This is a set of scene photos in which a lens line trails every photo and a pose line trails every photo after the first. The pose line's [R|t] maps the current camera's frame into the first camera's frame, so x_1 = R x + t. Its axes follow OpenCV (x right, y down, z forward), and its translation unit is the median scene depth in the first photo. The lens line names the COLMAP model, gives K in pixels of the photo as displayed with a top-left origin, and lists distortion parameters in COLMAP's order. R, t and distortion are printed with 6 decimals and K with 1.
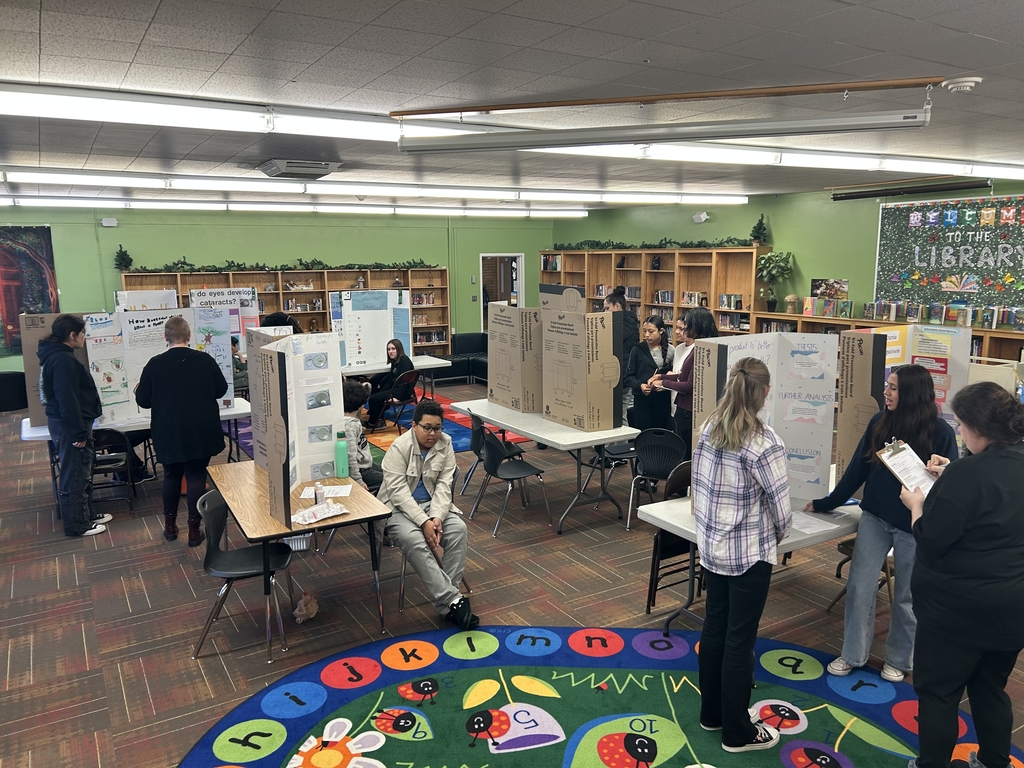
lens RADIAL K [[771.5, 0, 512.0], [0, 771.5, 384.0], [0, 0, 1]] dist [0.060579, -0.068253]
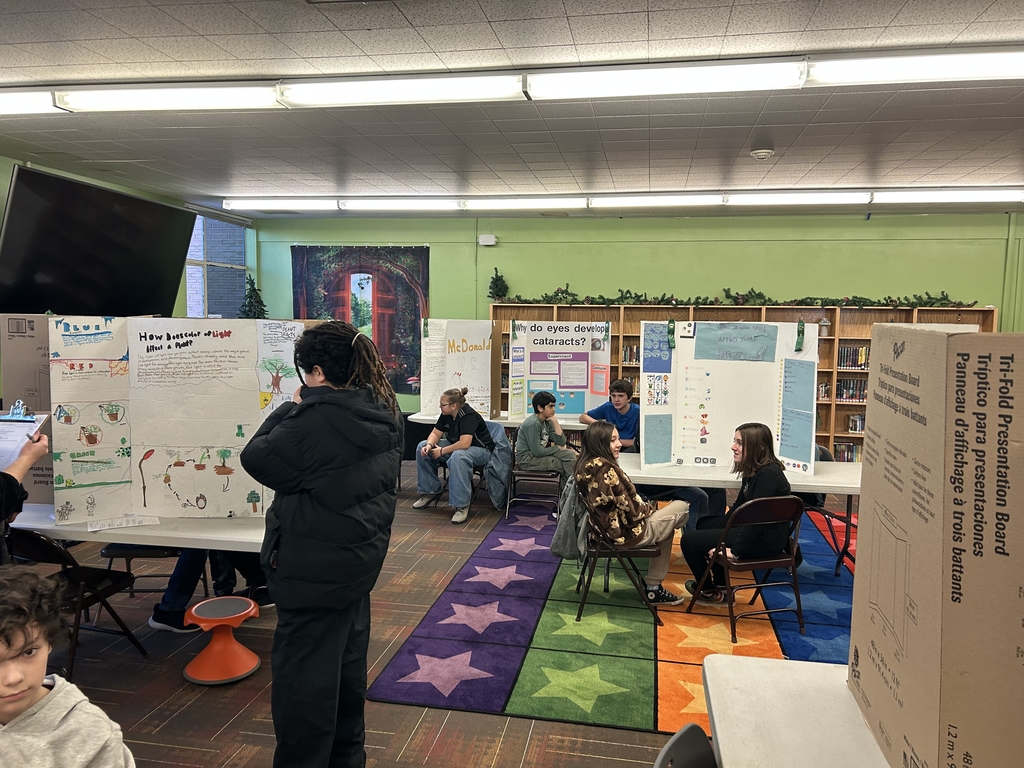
lens RADIAL K [[771.5, 0, 512.0], [0, 771.5, 384.0], [0, 0, 1]] dist [0.060579, -0.068253]
pose [[0.753098, 0.076828, -0.653408, 0.034566], [-0.132539, 0.990513, -0.036295, -0.037356], [0.644420, 0.113935, 0.756136, 0.458989]]
